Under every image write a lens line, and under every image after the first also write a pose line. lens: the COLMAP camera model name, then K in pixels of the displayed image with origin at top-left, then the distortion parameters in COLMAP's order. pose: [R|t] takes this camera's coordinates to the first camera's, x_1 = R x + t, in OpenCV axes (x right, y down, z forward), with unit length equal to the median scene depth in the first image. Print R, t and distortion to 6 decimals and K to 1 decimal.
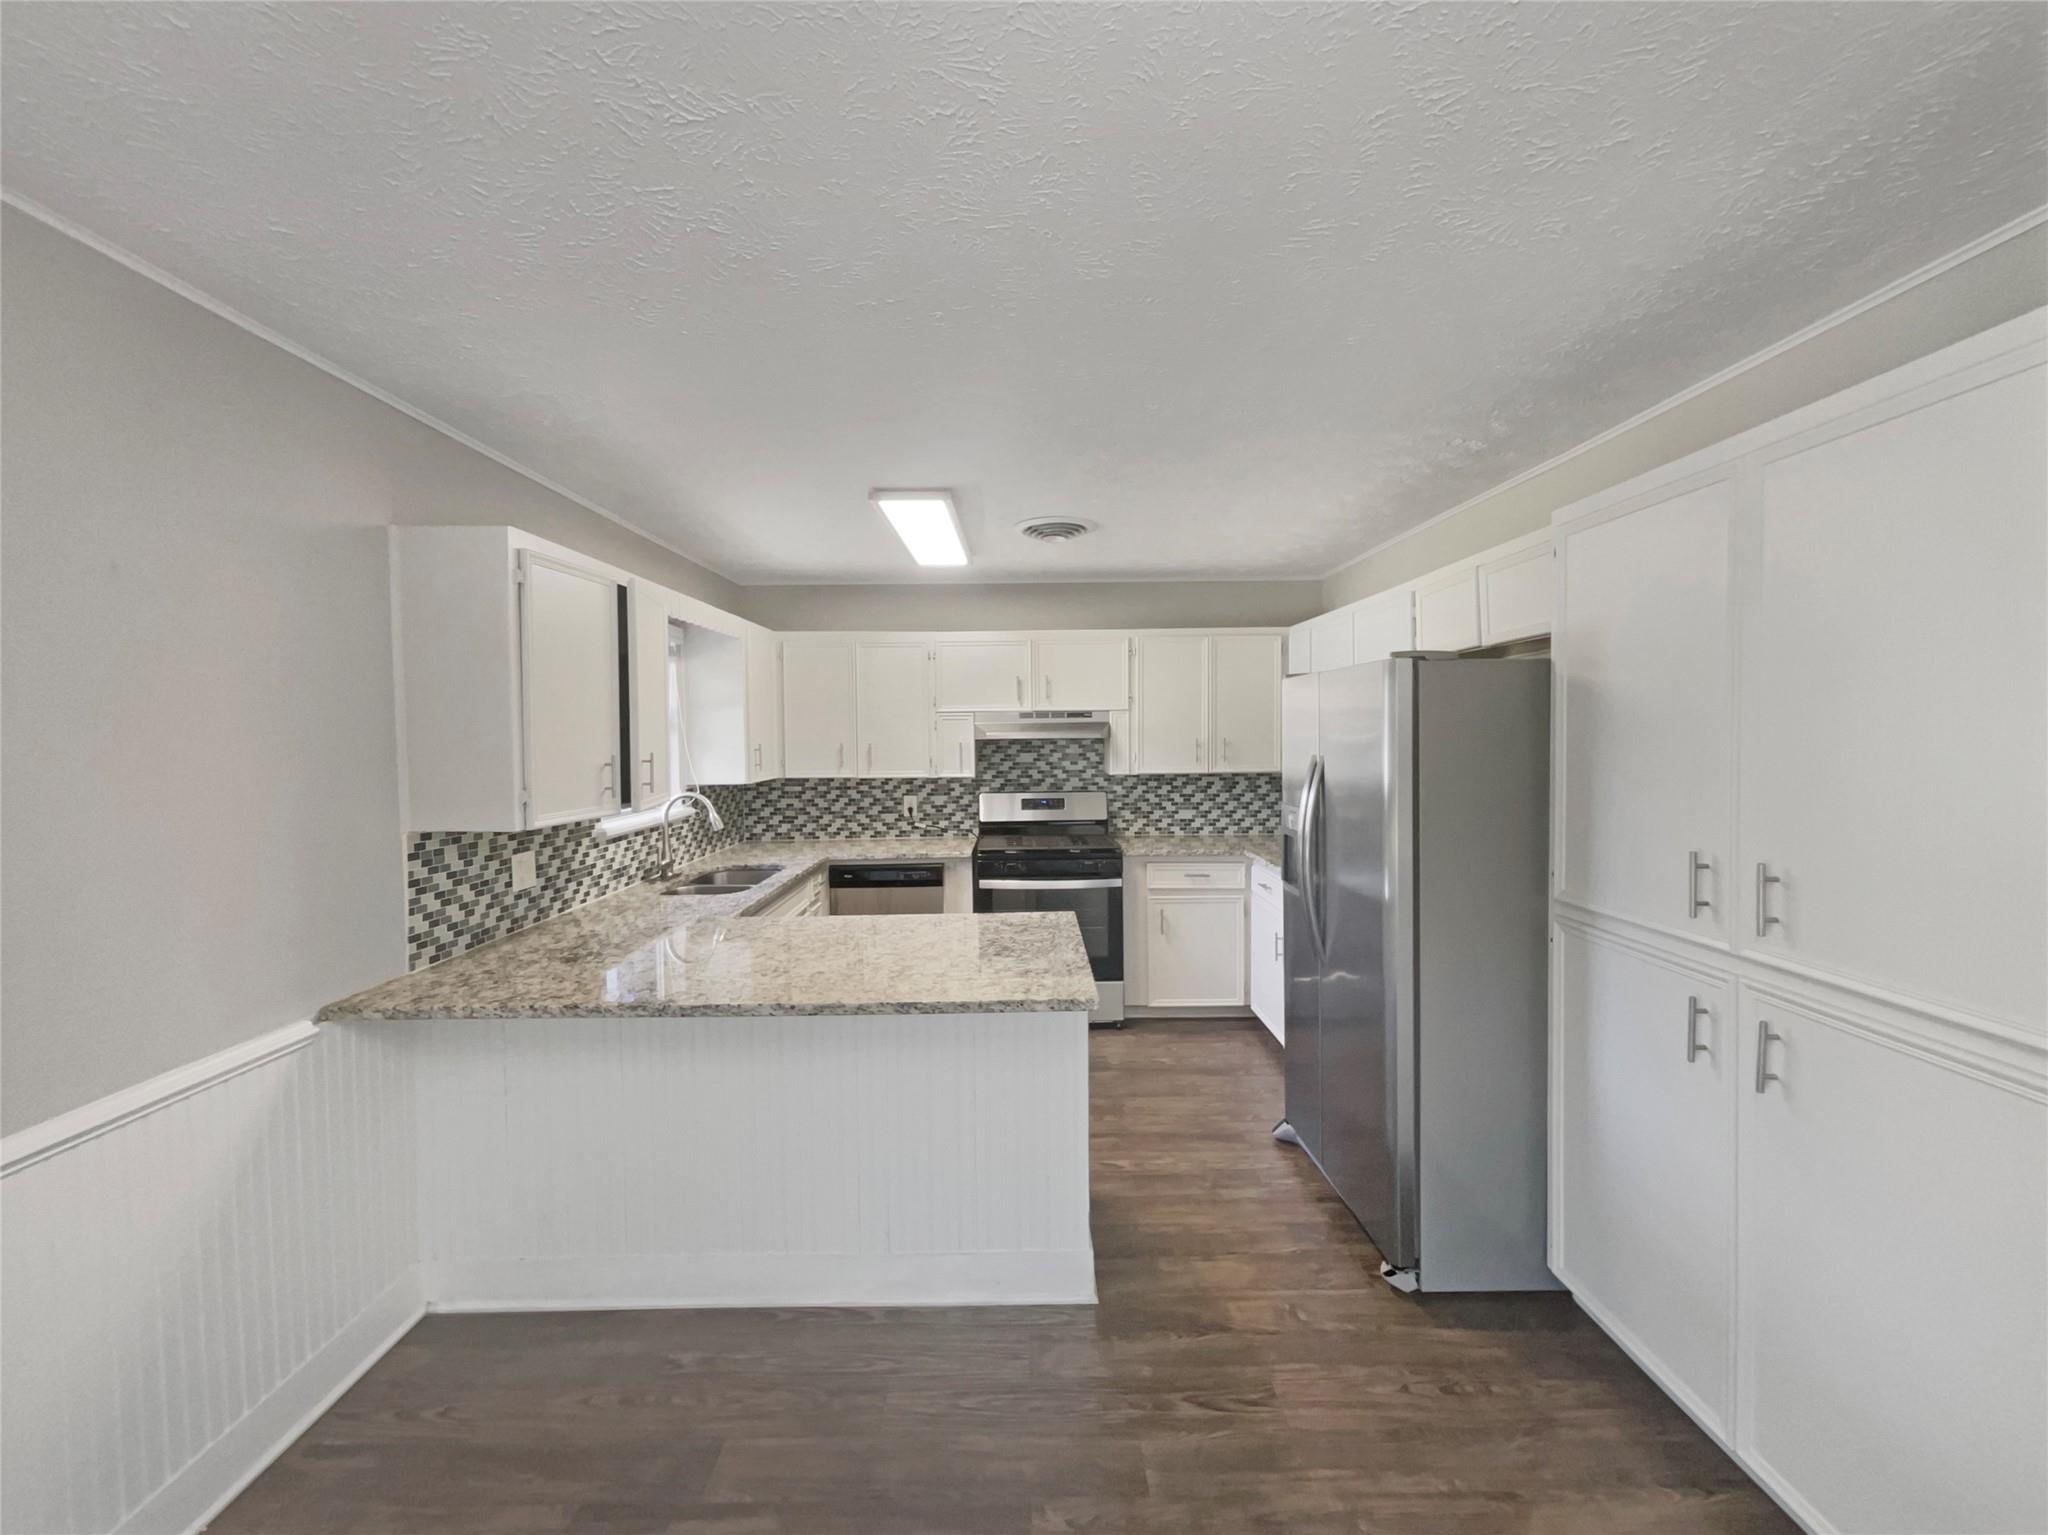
lens RADIAL K [[880.7, 0, 1024.0], [0, 880.7, 767.5], [0, 0, 1]] dist [-0.000453, -0.000088]
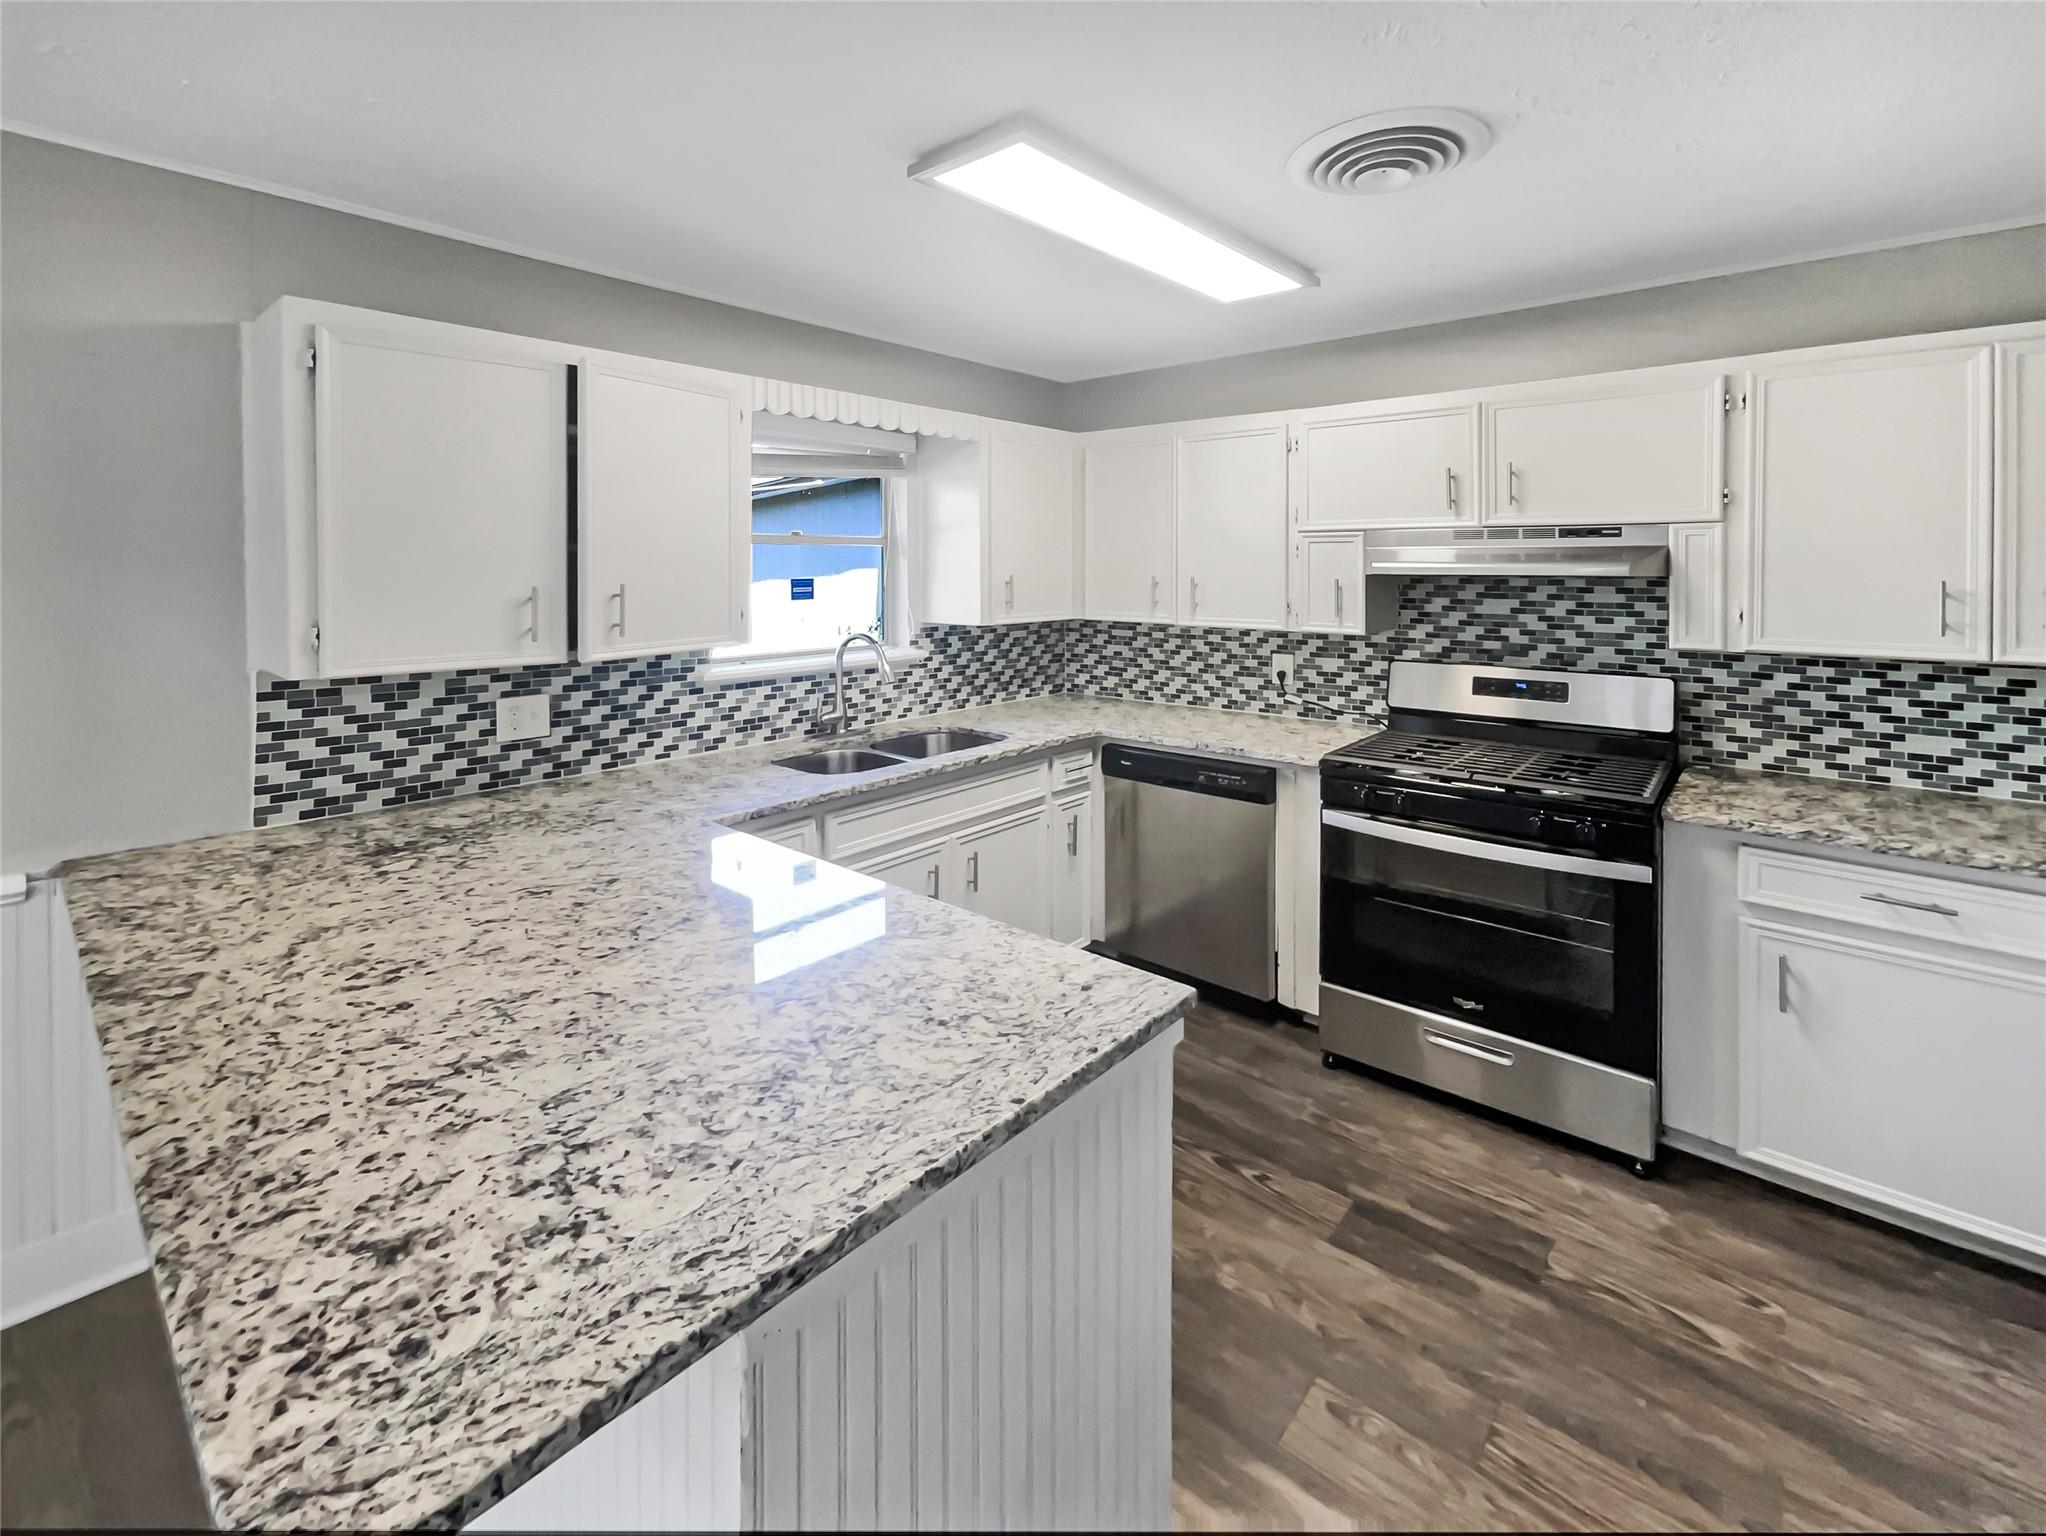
lens RADIAL K [[783.4, 0, 1022.0], [0, 783.4, 576.1], [0, 0, 1]] dist [-0.000395, -0.000101]
pose [[0.696125, 0.020634, -0.717624, 0.172484], [-0.036457, 0.999313, -0.006632, -0.018179], [0.716995, 0.030779, 0.696399, 0.440486]]
